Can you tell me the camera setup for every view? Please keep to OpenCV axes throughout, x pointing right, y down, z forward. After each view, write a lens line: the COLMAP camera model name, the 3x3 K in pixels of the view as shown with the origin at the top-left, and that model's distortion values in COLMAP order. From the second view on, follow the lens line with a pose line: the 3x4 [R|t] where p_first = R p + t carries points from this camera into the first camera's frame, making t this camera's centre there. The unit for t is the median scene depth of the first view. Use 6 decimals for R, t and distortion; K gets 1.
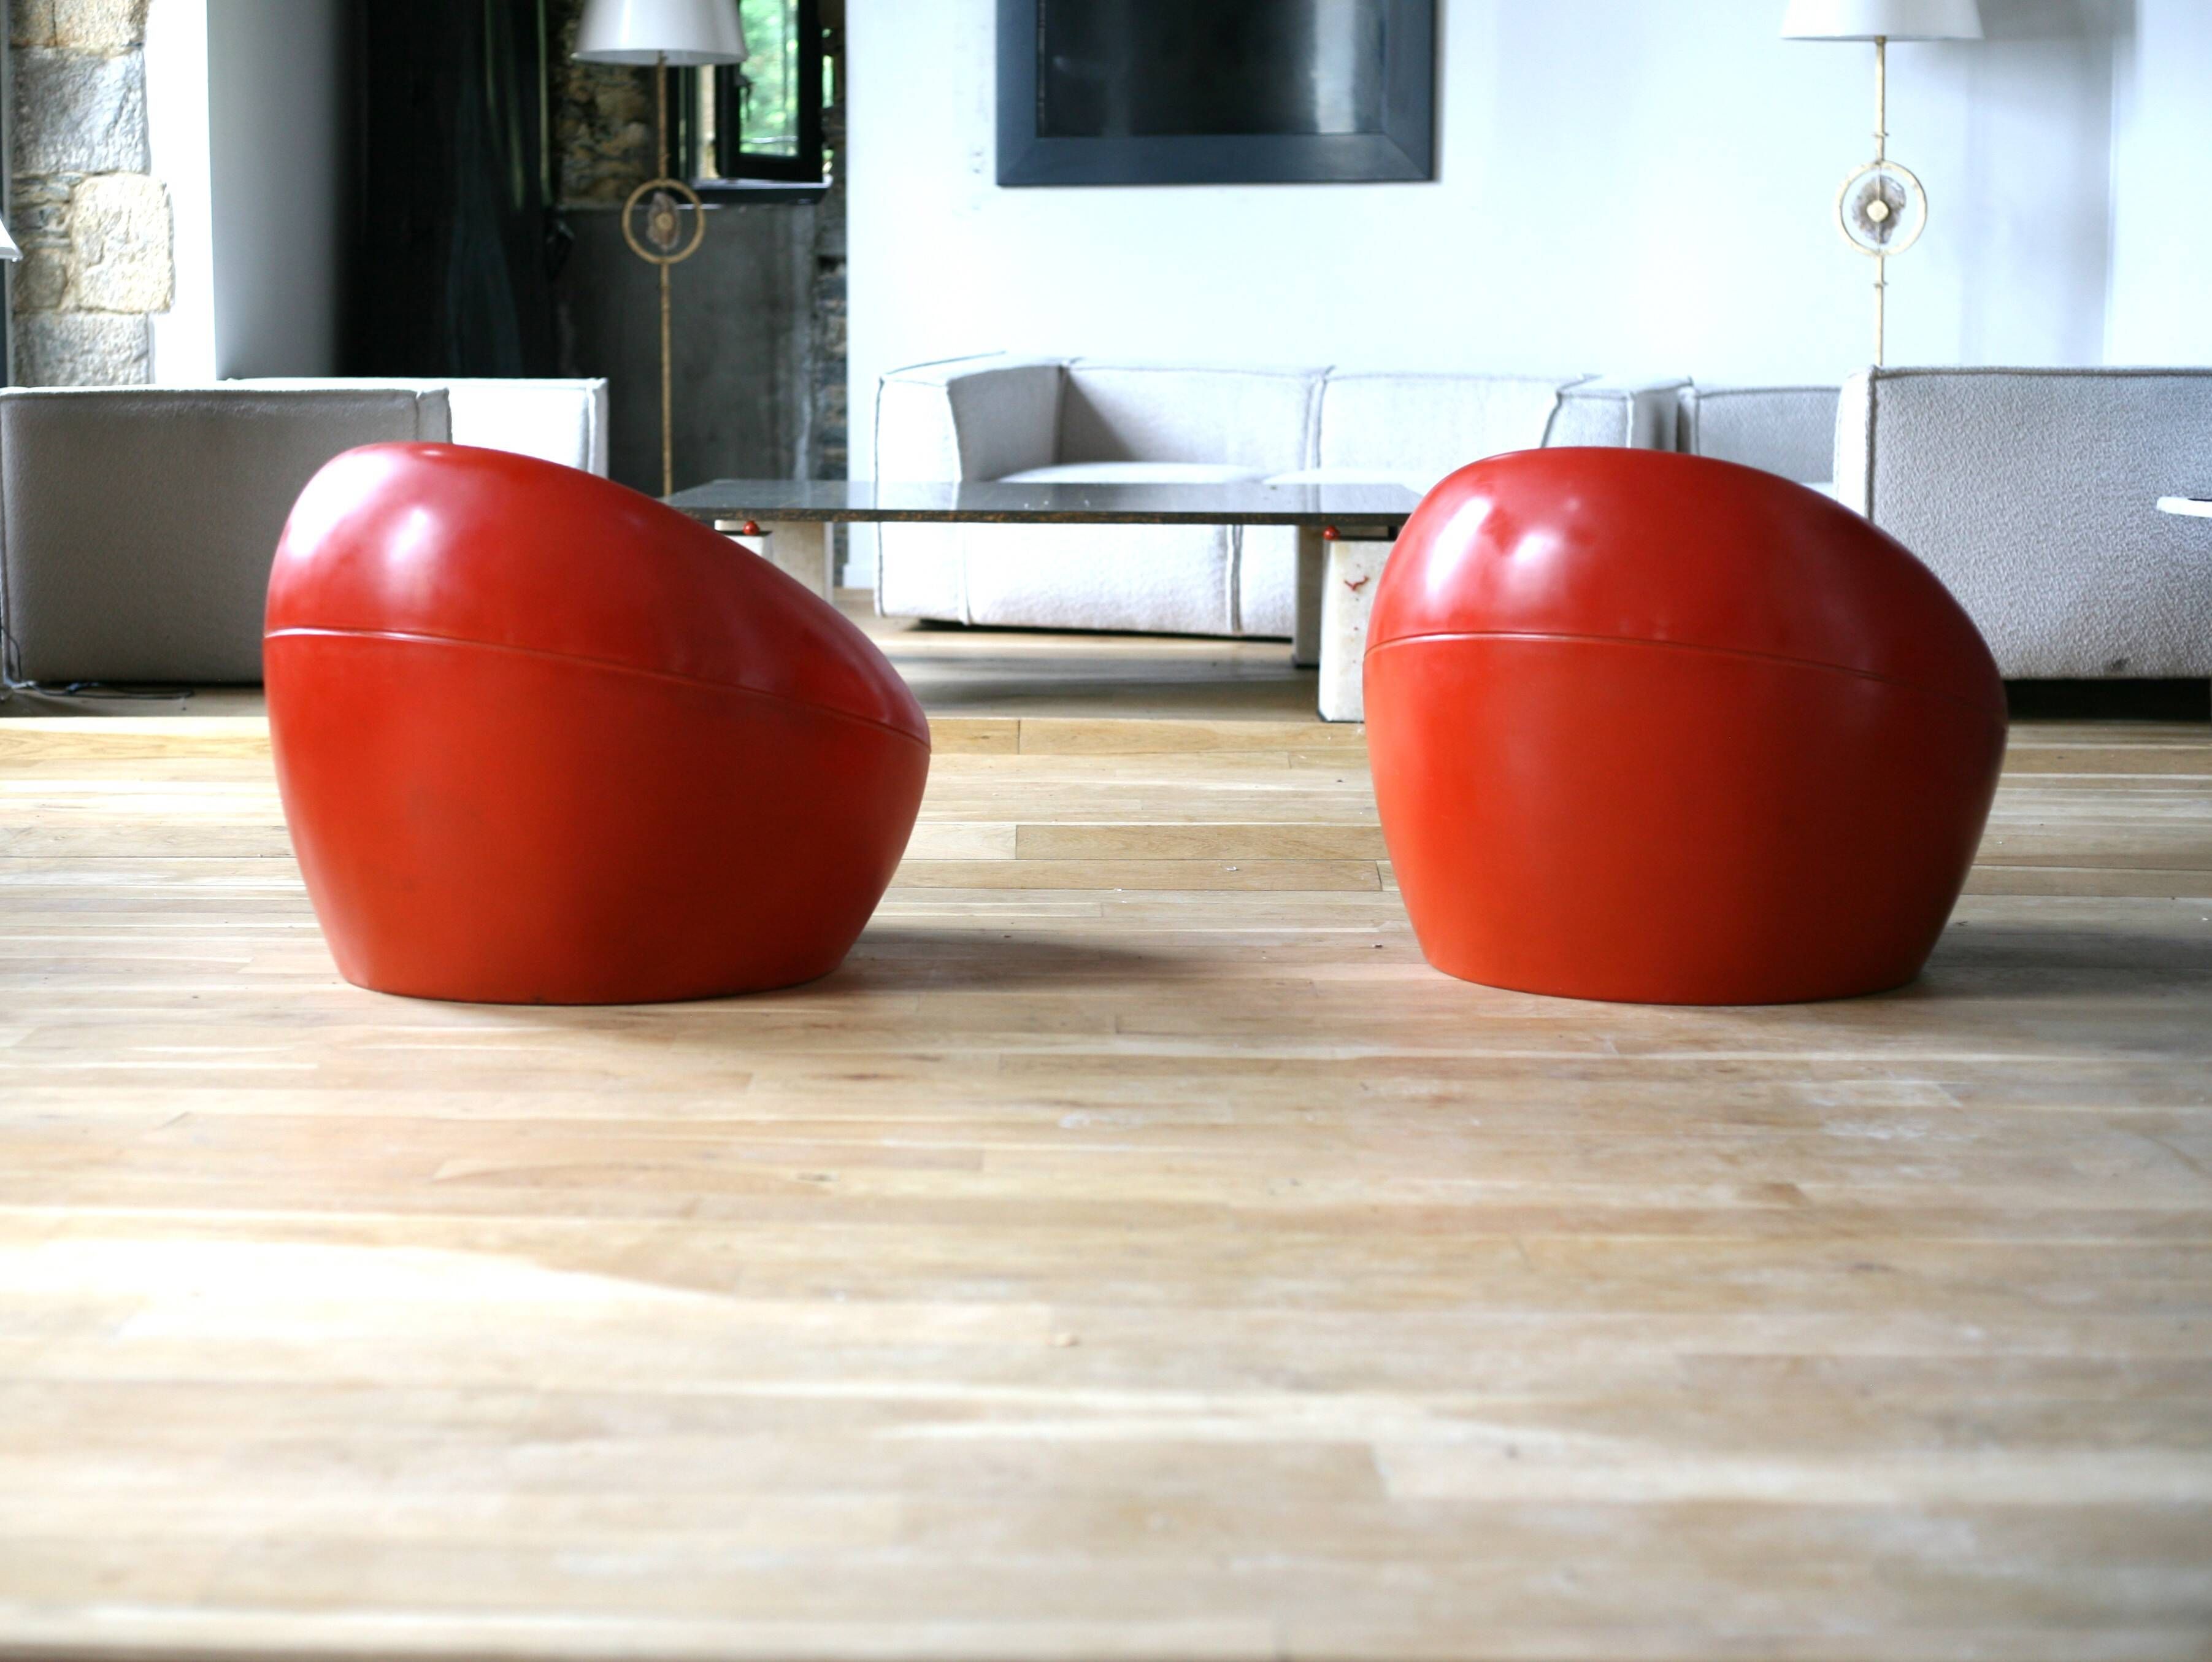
lens RADIAL K [[3942.8, 0, 965.5], [0, 3942.8, 836.1], [0, 0, 1]] dist [-0.080005, -0.134175]
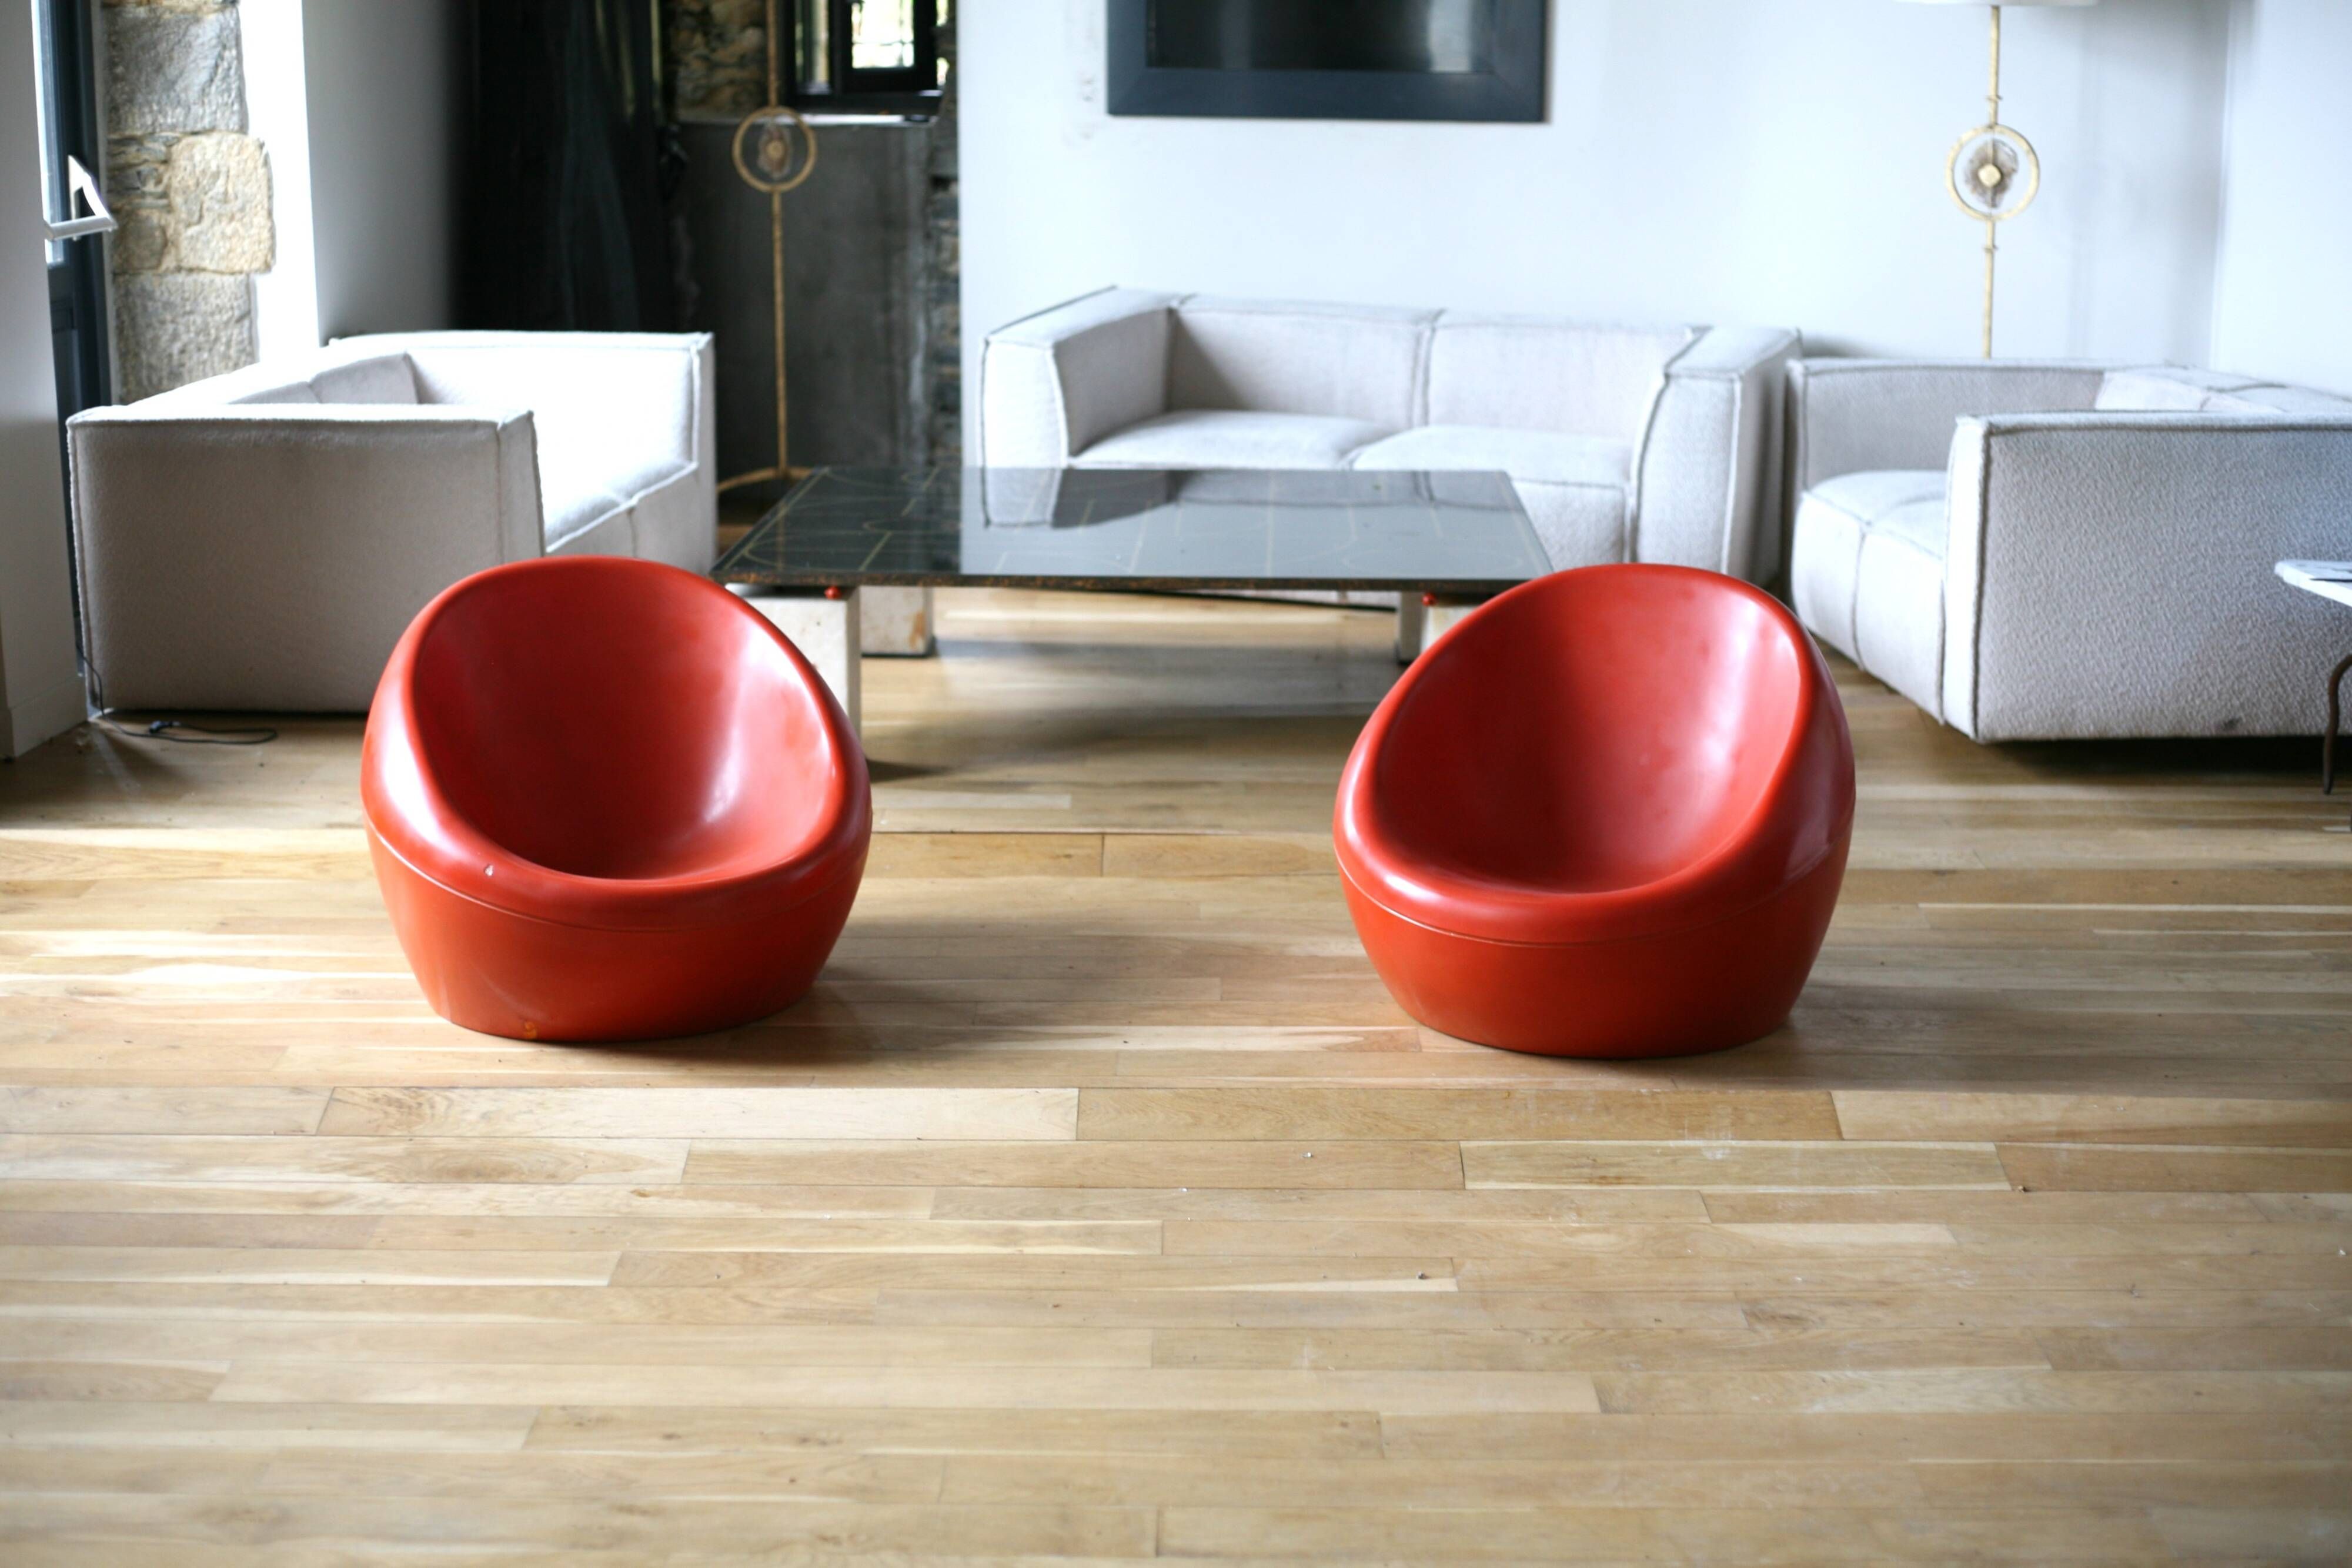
lens RADIAL K [[3578.4, 0, 1176.0], [0, 3578.4, 784.0], [0, 0, 1]] dist [-0.084902, -0.116160]
pose [[0.999912, -0.002698, 0.012967, 0.018330], [0.001467, 0.995570, 0.094016, -0.112970], [-0.013163, -0.093989, 0.995486, 0.114341]]
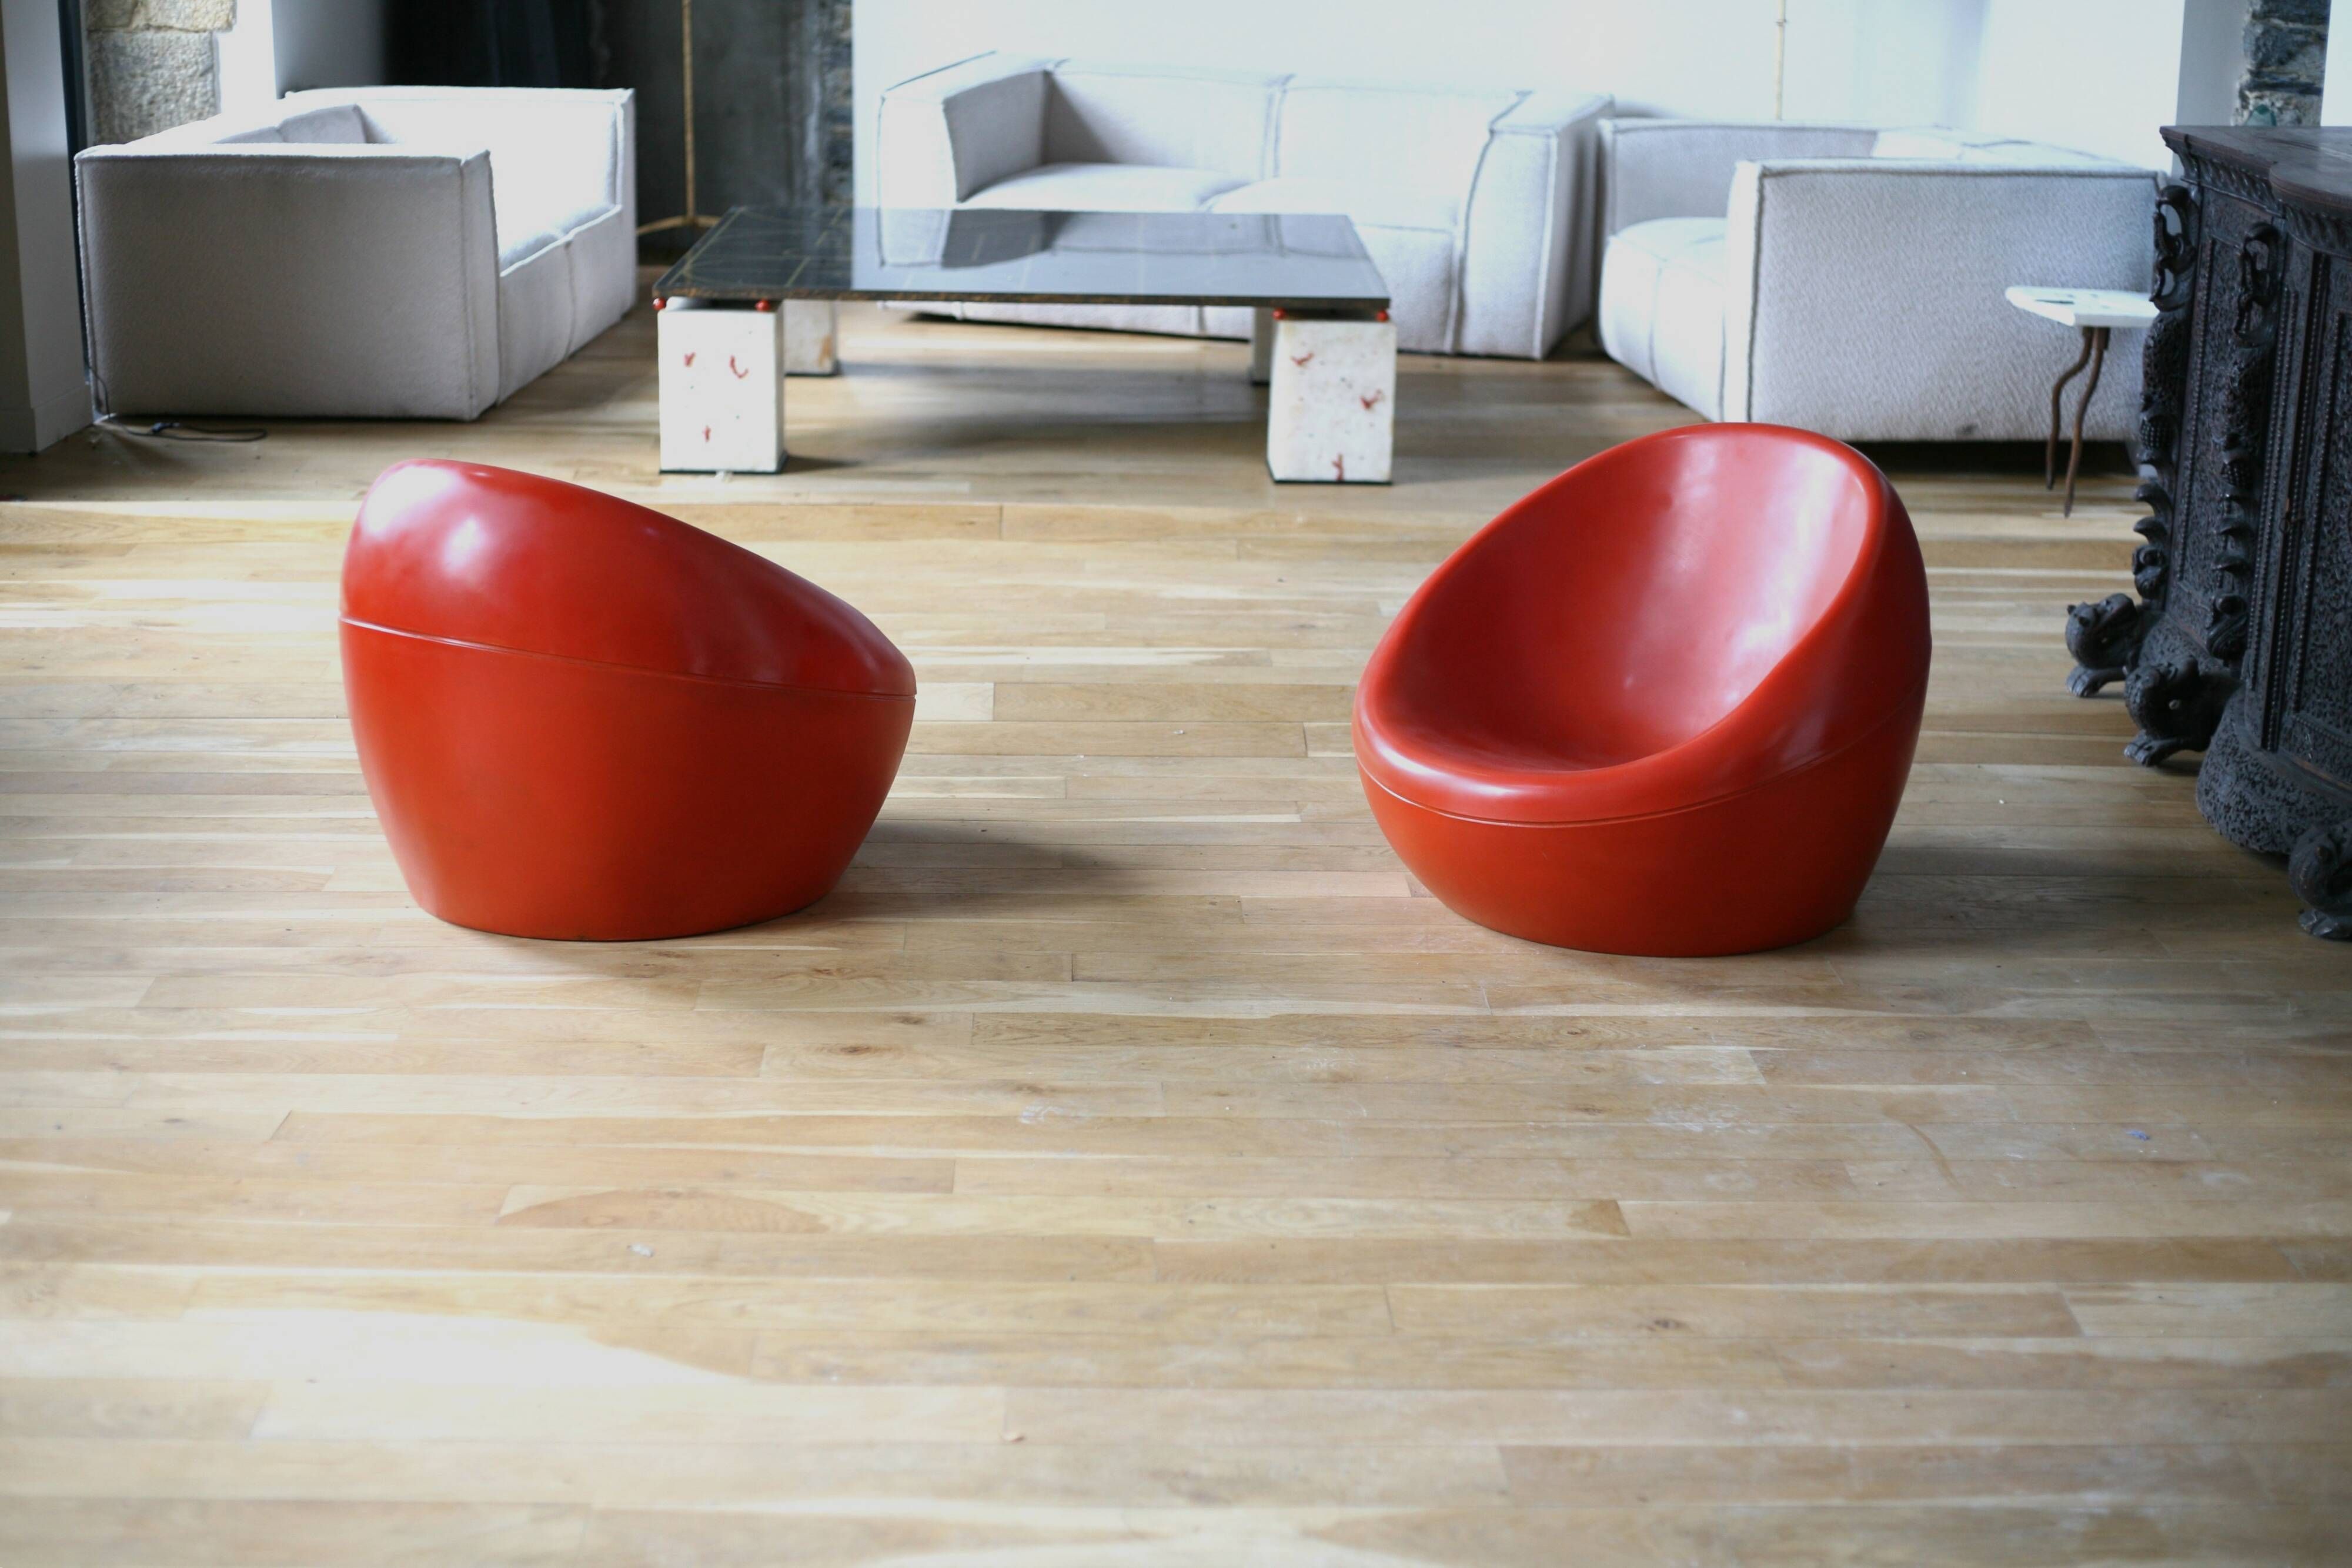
lens RADIAL K [[3616.5, 0, 1176.0], [0, 3616.5, 784.0], [0, 0, 1]] dist [-0.092475, -0.064770]
pose [[0.998433, -0.001945, 0.055927, 0.004953], [-0.006334, 0.989047, 0.147468, -0.094742], [-0.055601, -0.147591, 0.987484, -0.039359]]
